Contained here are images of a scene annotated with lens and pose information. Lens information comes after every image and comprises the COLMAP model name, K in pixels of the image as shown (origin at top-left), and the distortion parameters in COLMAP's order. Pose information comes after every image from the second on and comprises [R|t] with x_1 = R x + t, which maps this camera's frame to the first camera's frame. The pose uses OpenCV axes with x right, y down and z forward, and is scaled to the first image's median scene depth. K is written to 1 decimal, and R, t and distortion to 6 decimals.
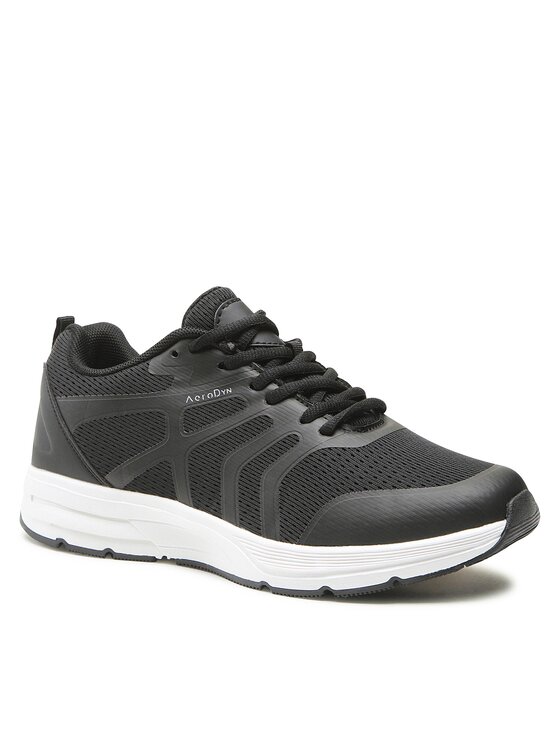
lens RADIAL K [[2370.0, 0, 280.0], [0, 2370.0, 373.0], [0, 0, 1]] dist [0.065446, 0.310973]
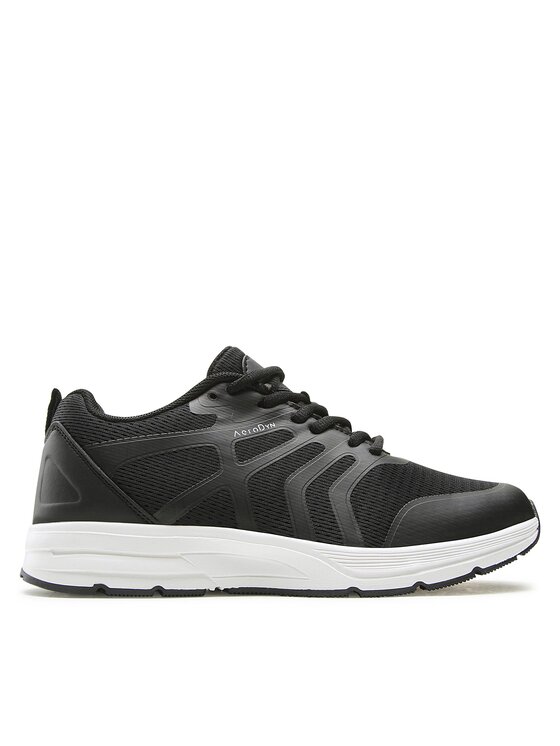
lens RADIAL K [[1064.0, 0, 280.0], [0, 1064.0, 373.0], [0, 0, 1]] dist [0.010796, 0.014865]
pose [[0.821152, 0.068584, 0.566573, -0.297312], [0.108730, 0.955769, -0.273282, 0.118656], [-0.560256, 0.286010, 0.777375, 0.608117]]
